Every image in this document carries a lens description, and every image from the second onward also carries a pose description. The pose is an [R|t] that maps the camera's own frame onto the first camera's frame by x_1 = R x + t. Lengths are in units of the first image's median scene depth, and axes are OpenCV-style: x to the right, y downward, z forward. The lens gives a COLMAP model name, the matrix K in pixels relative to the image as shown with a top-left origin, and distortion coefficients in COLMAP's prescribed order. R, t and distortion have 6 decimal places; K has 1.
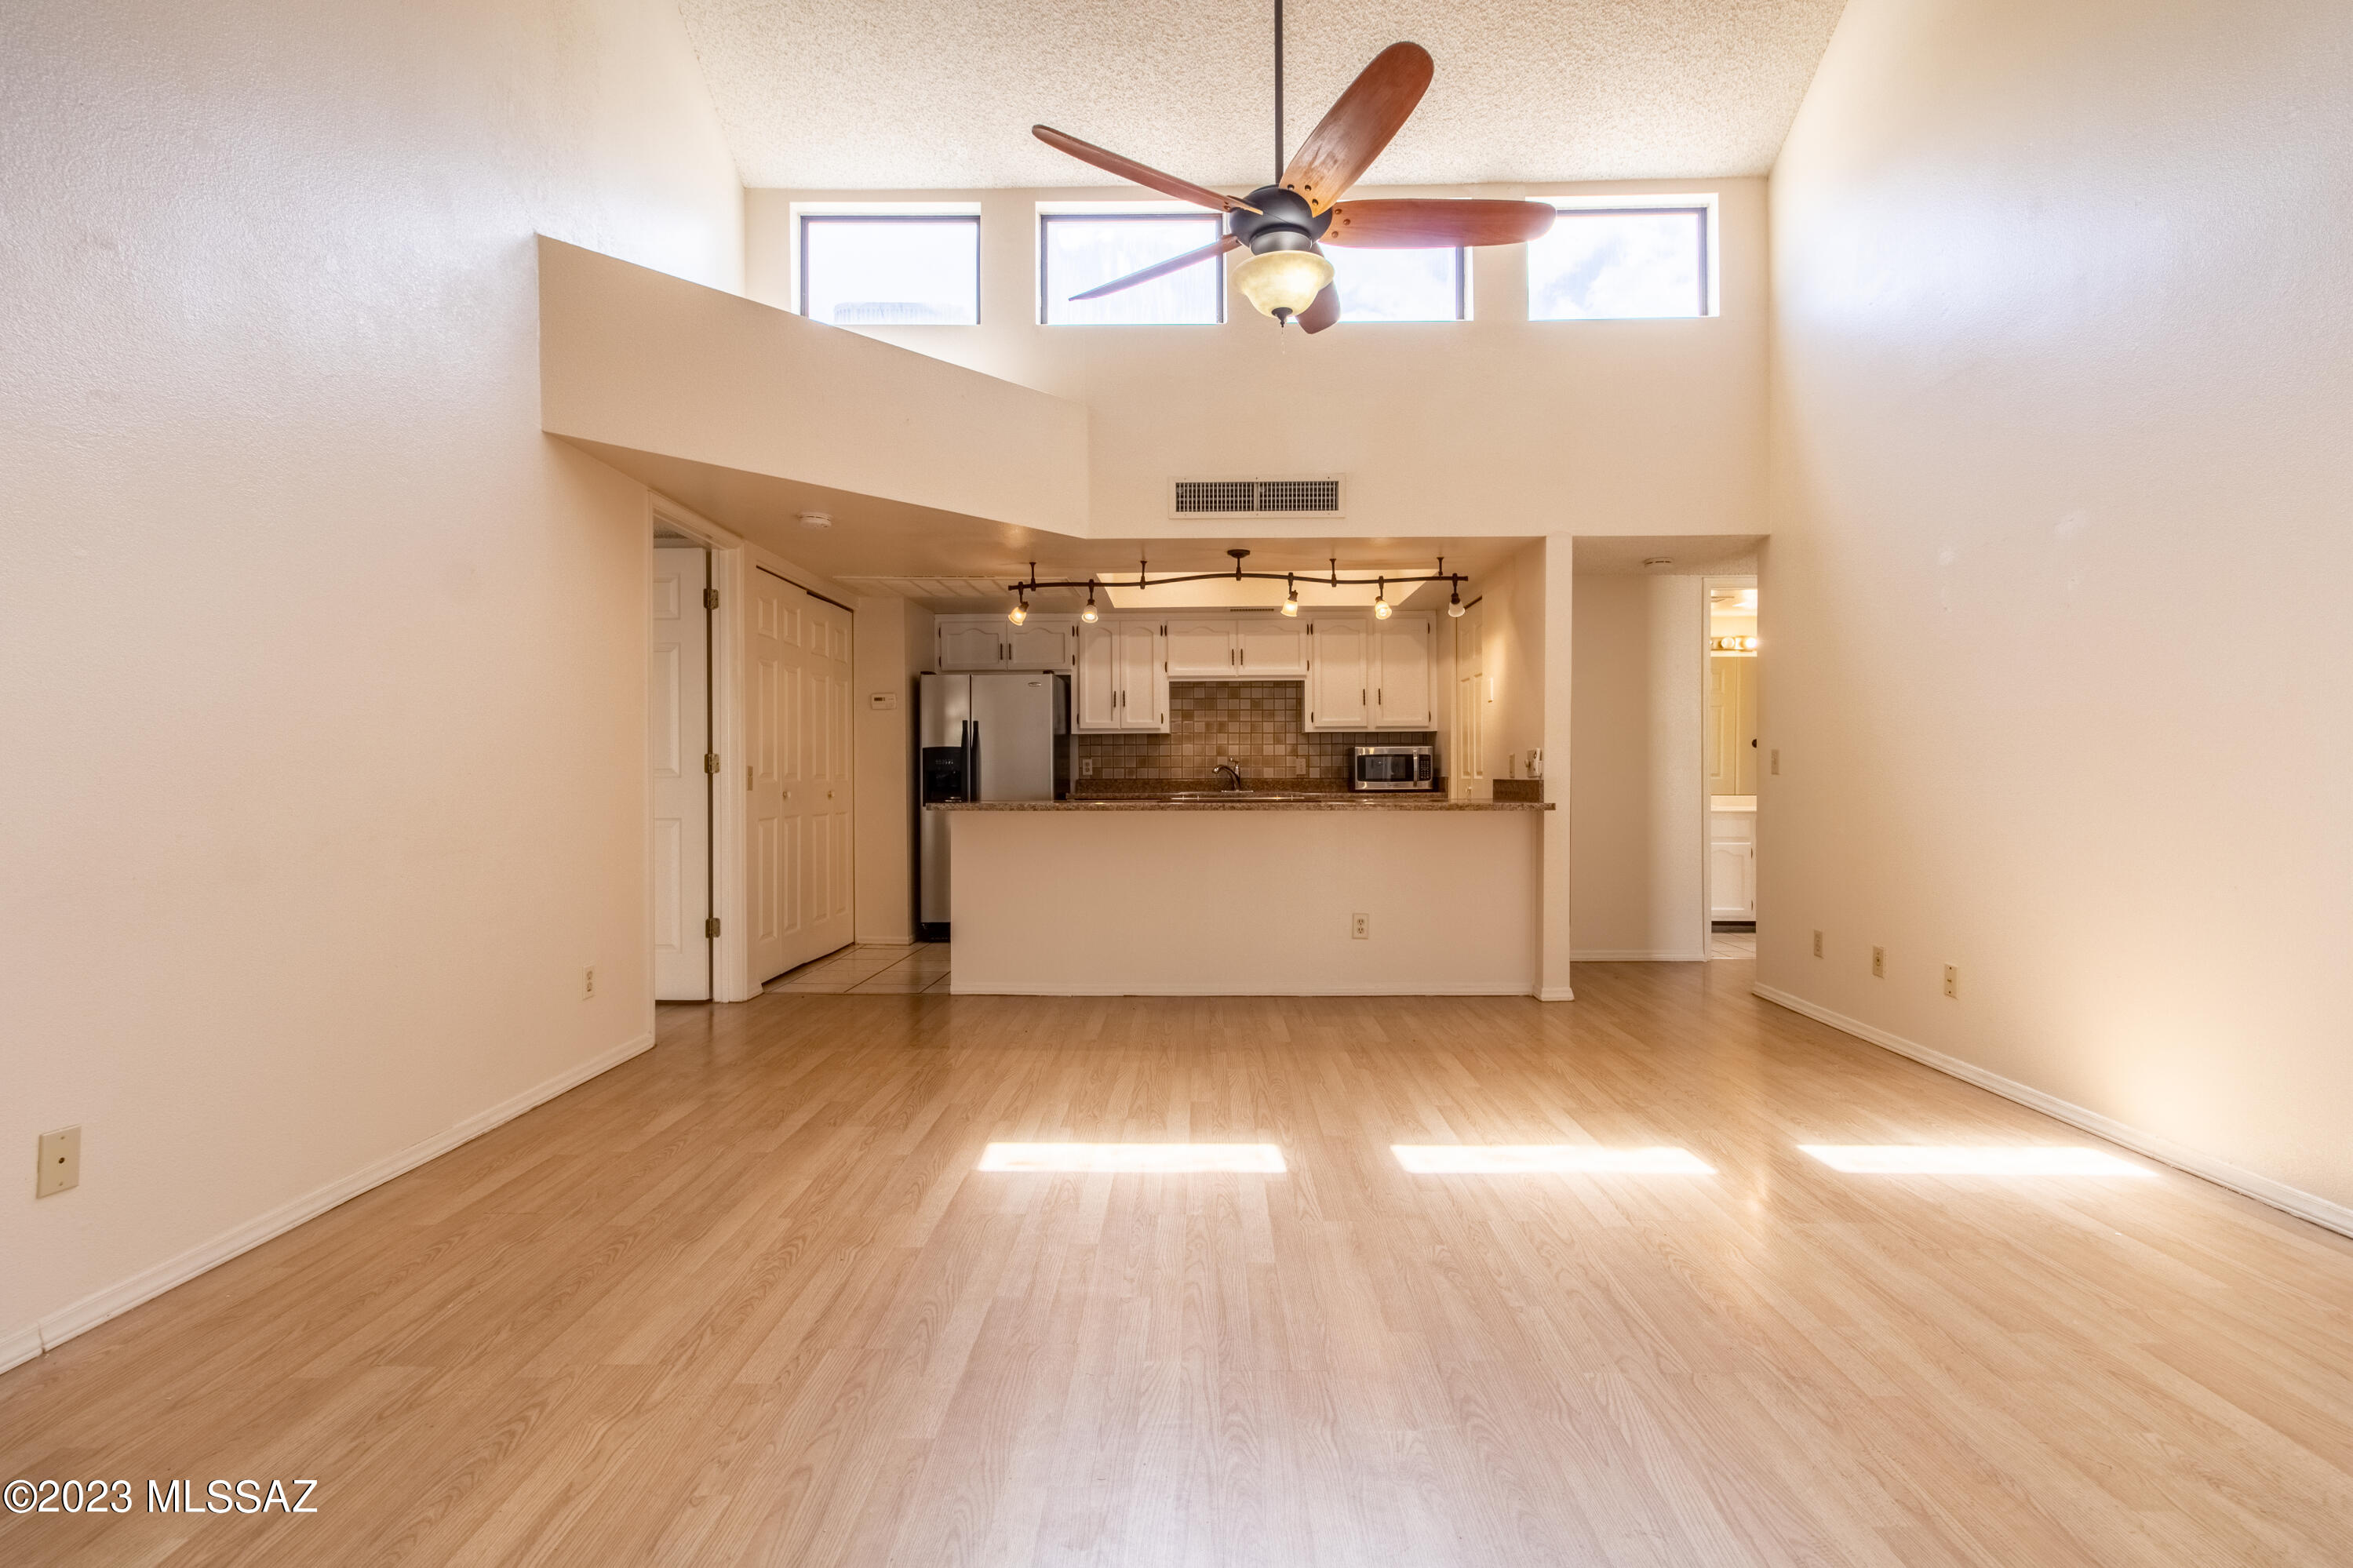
lens RADIAL K [[1087.4, 0, 1207.3], [0, 1087.4, 779.6], [0, 0, 1]] dist [0.002233, -0.000149]
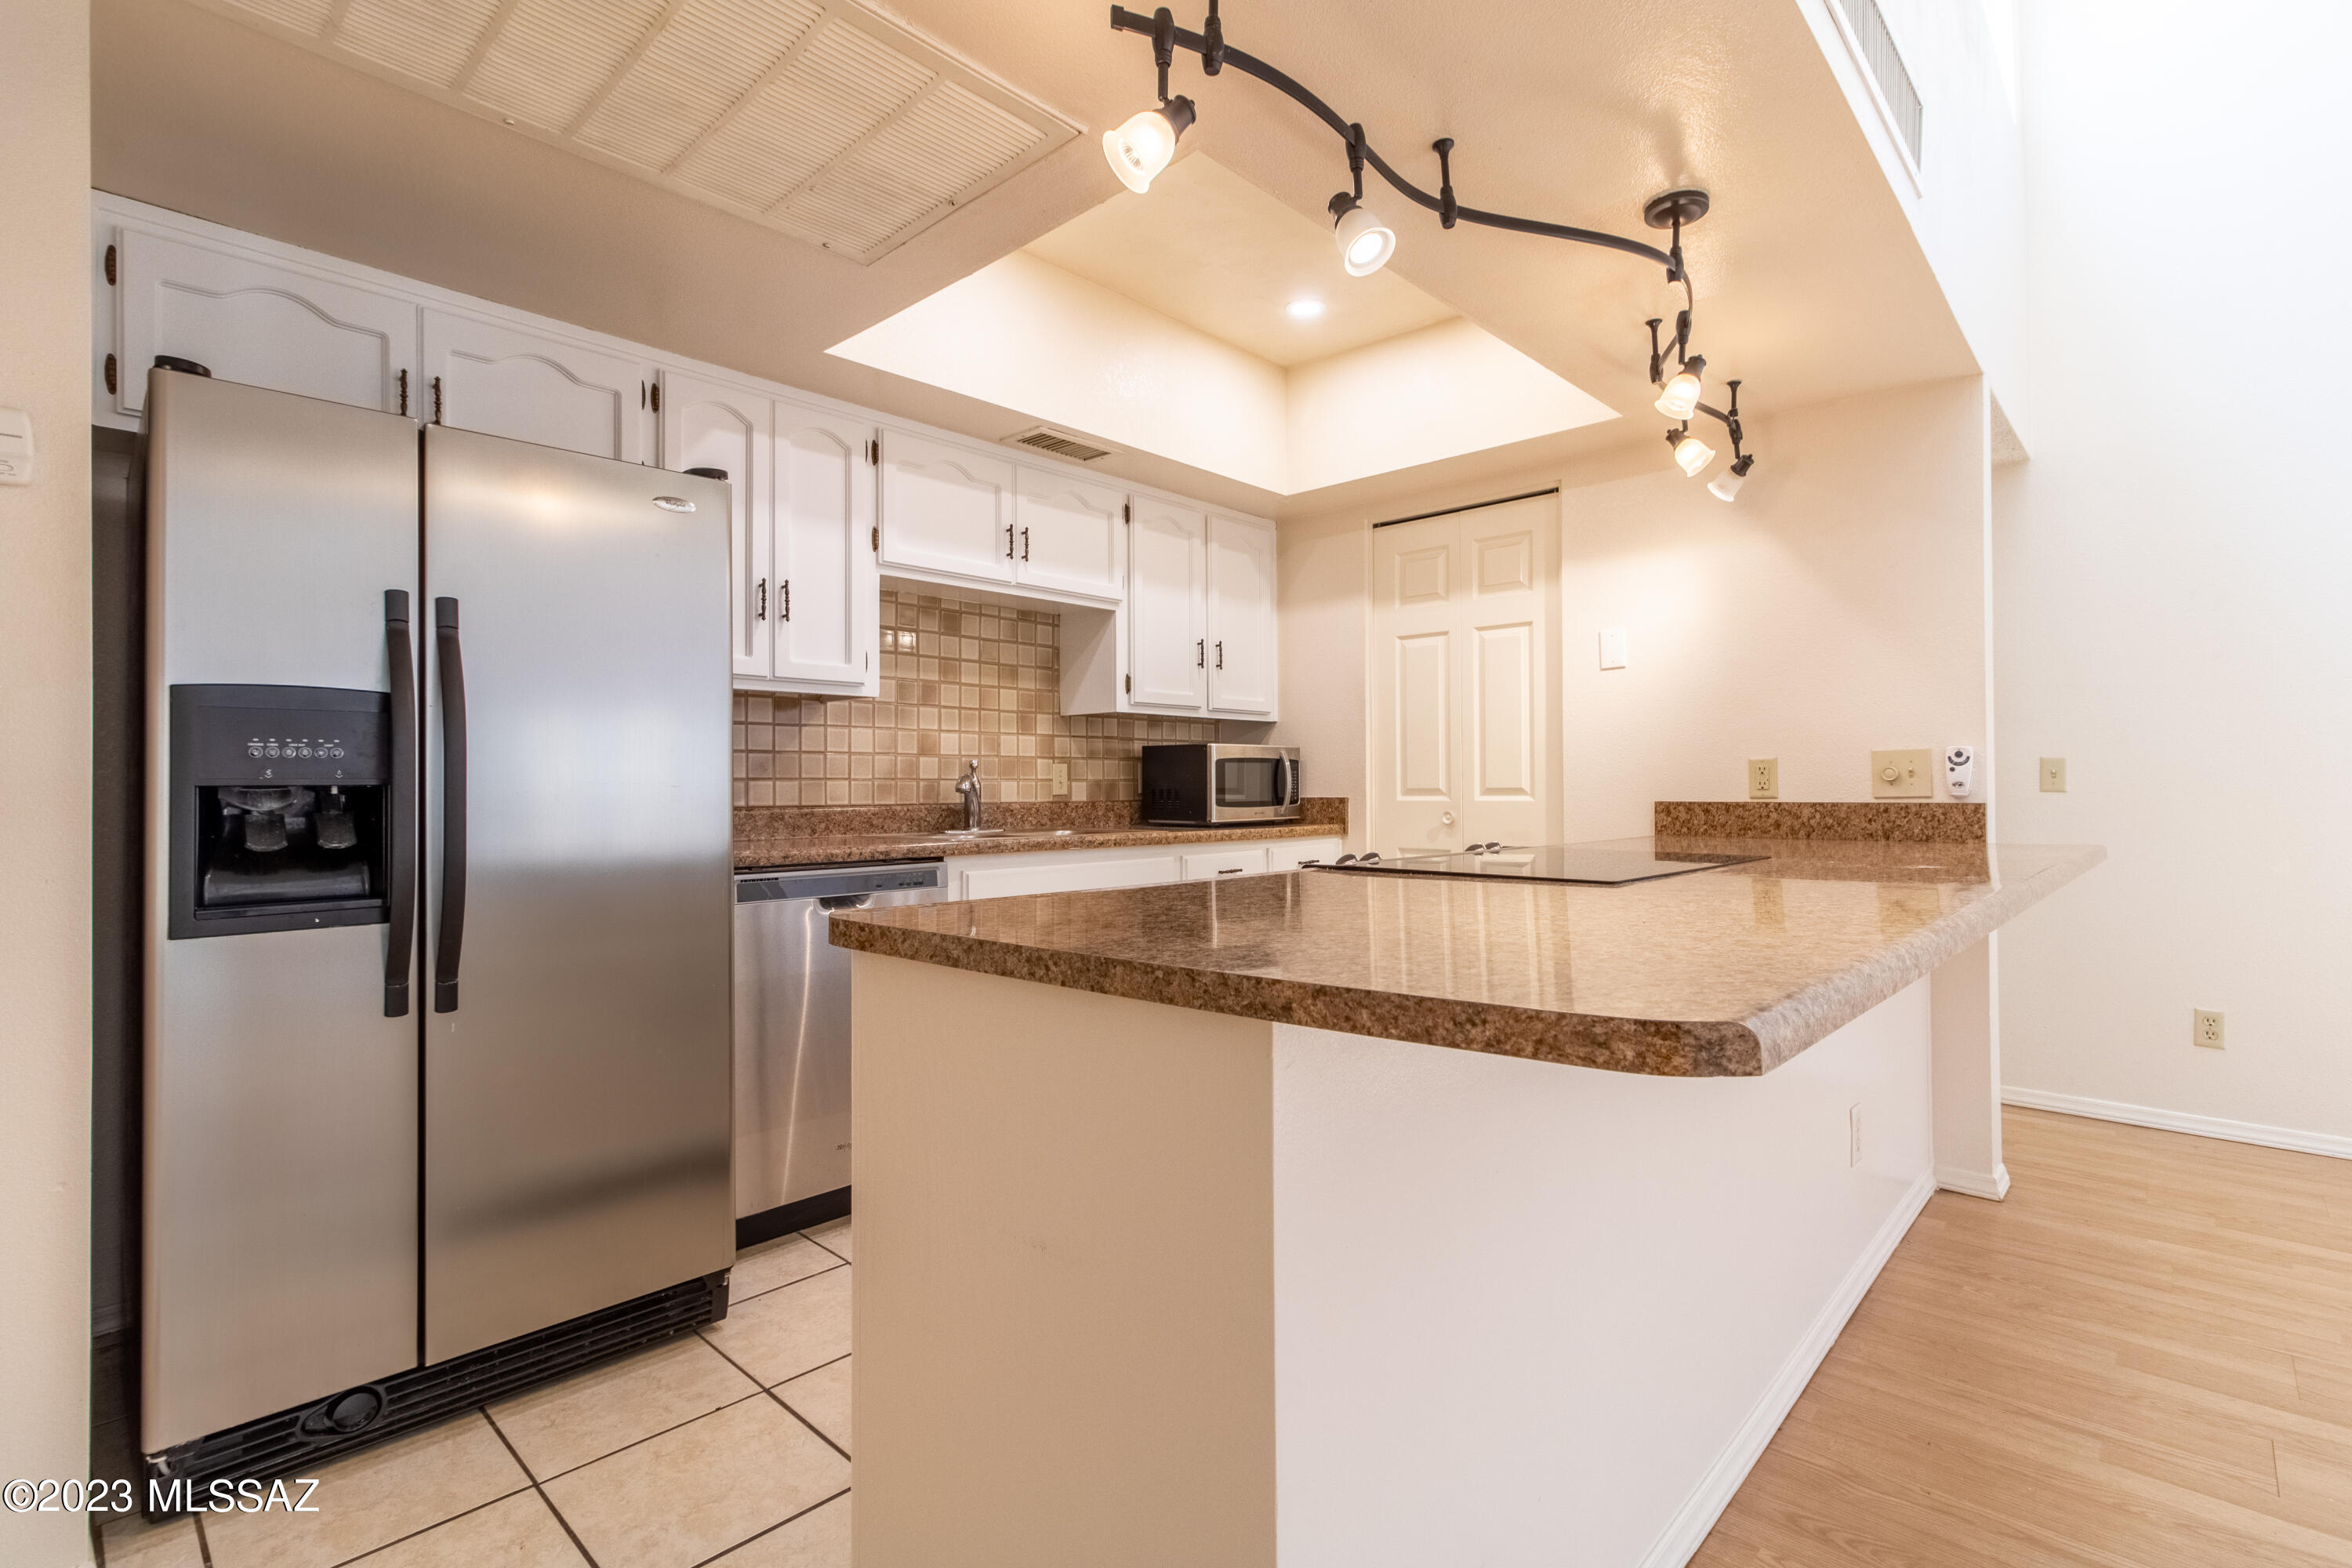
lens RADIAL K [[1087.1, 0, 1184.1], [0, 1087.1, 770.7], [0, 0, 1]] dist [0.002233, -0.000149]
pose [[0.684667, 0.011964, 0.728758, -0.203331], [0.006295, 0.999731, -0.022327, -0.003466], [-0.728829, 0.019874, 0.684407, 0.491191]]
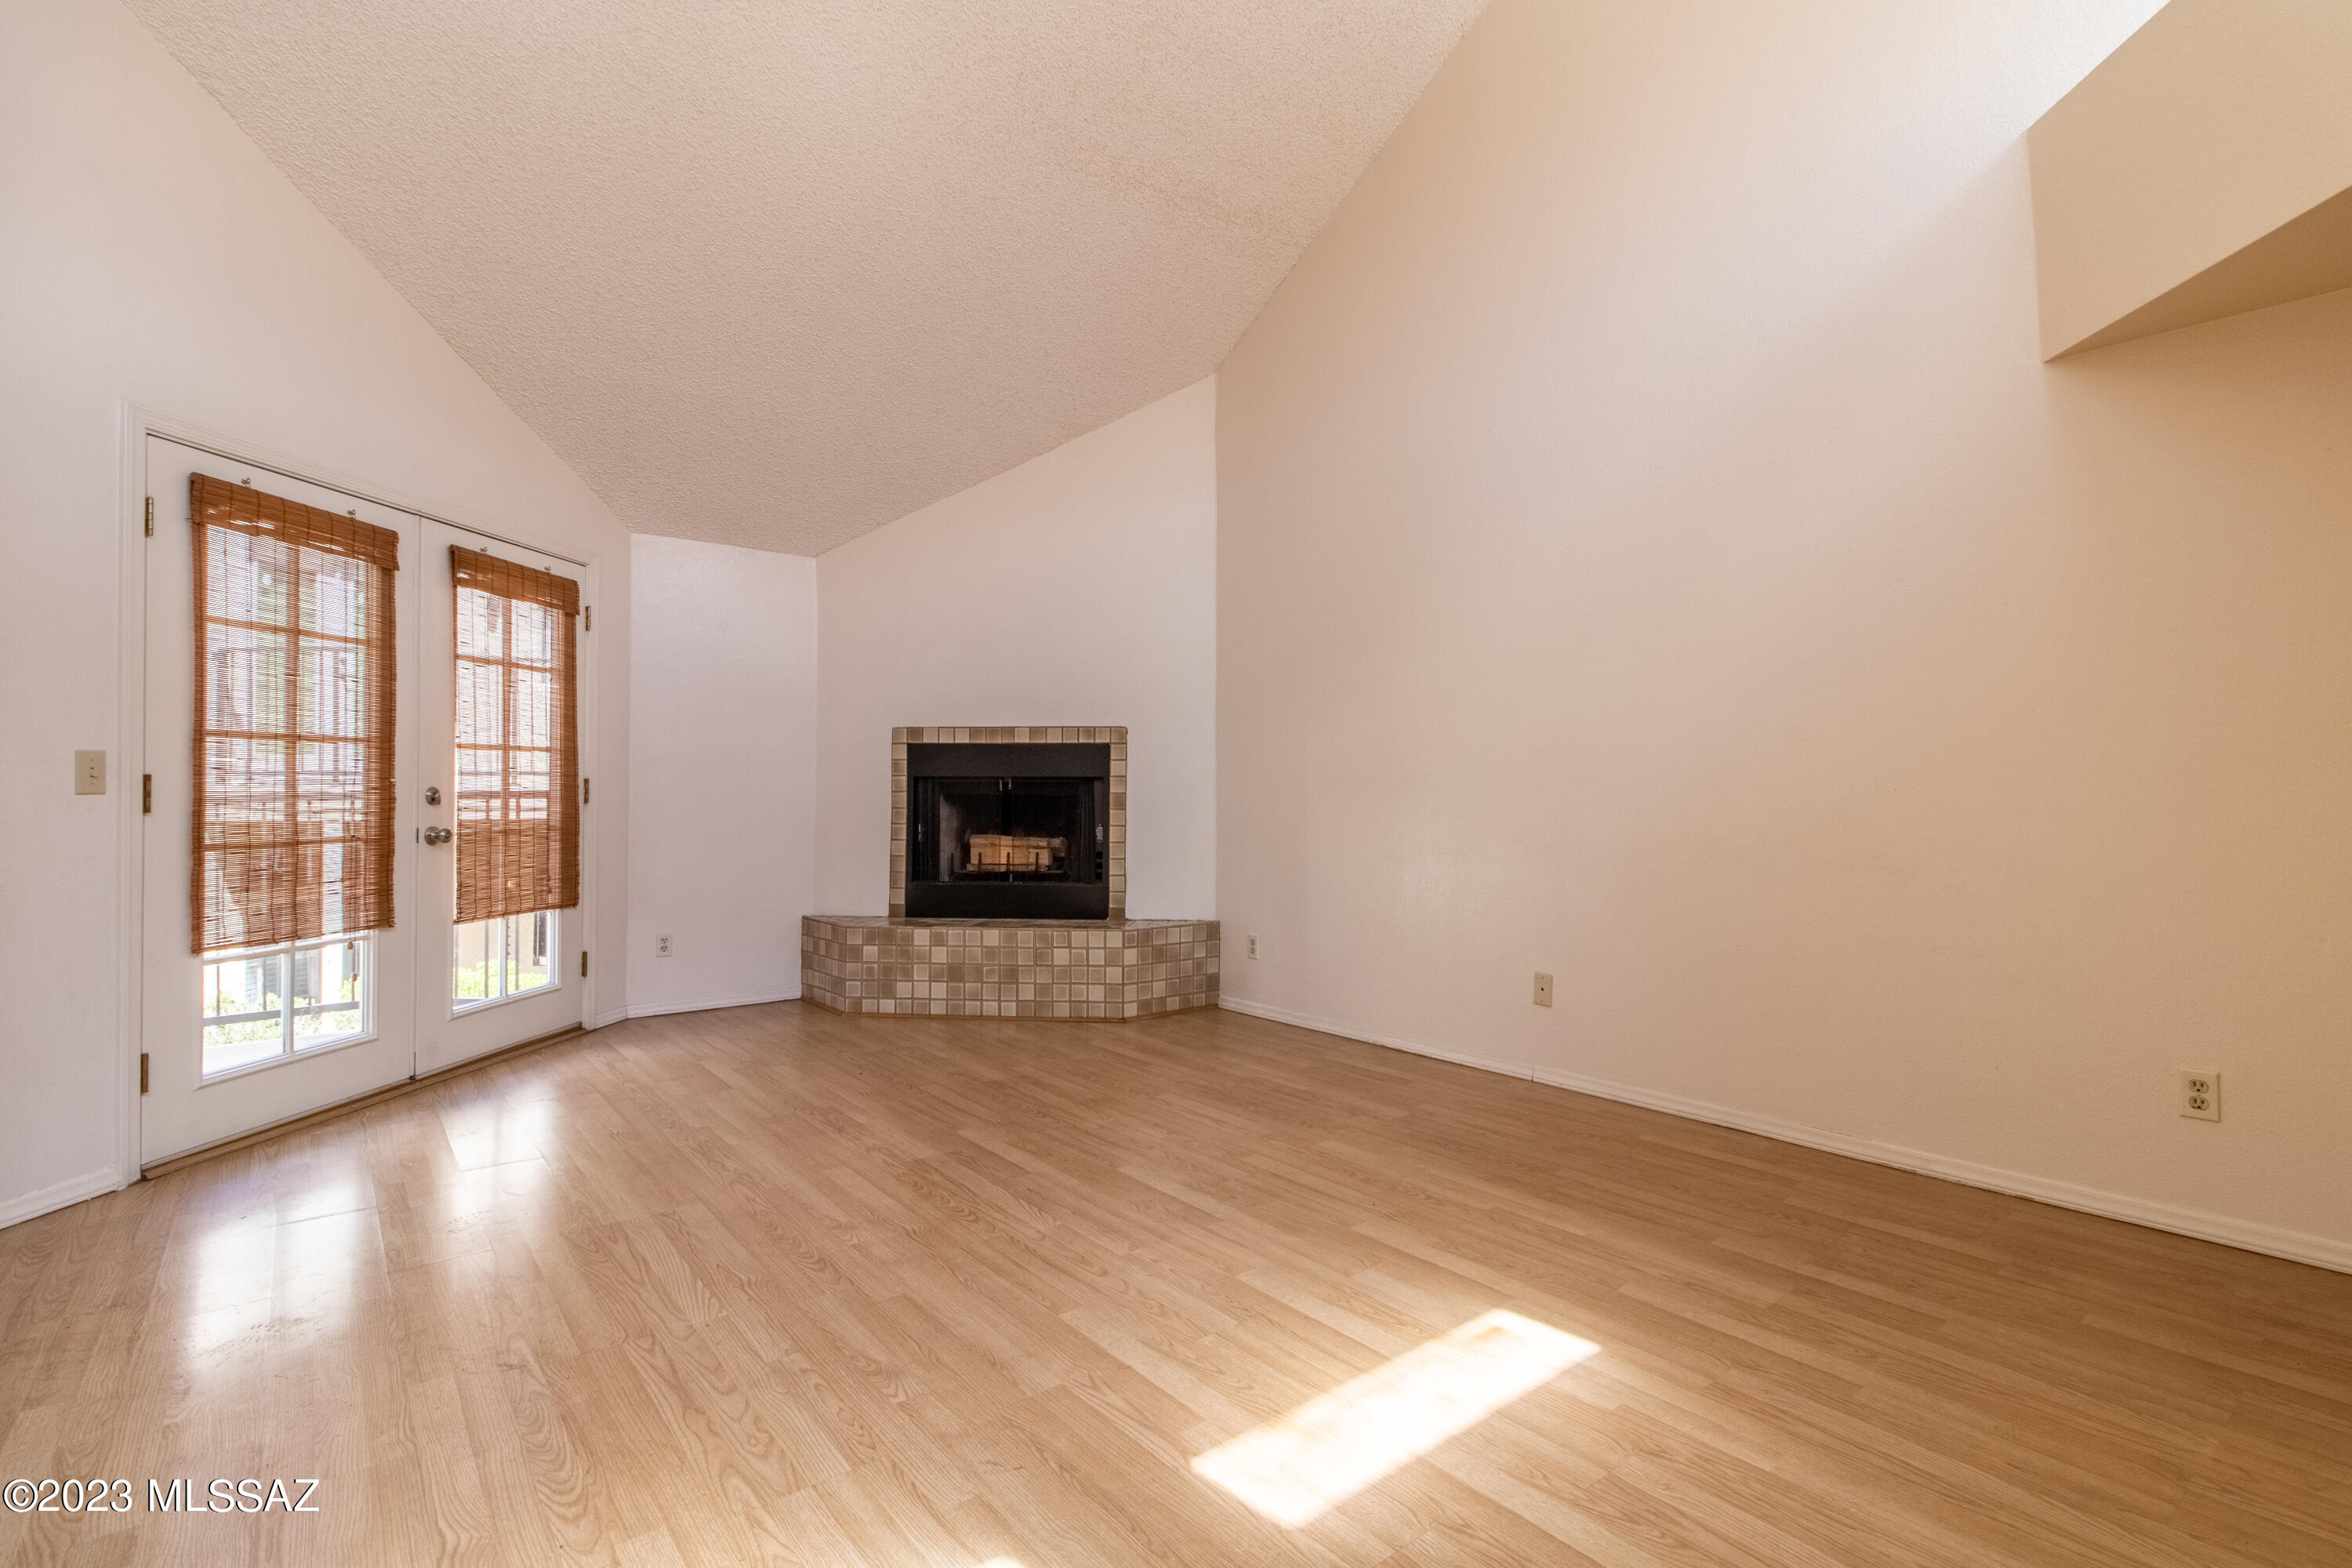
lens RADIAL K [[1087.1, 0, 1163.8], [0, 1087.1, 783.8], [0, 0, 1]] dist [0.002233, -0.000149]
pose [[-0.790806, -0.001529, -0.612065, 0.617471], [-0.000946, 0.999999, -0.001276, -0.009827], [0.612066, -0.000430, -0.790807, 1.974312]]
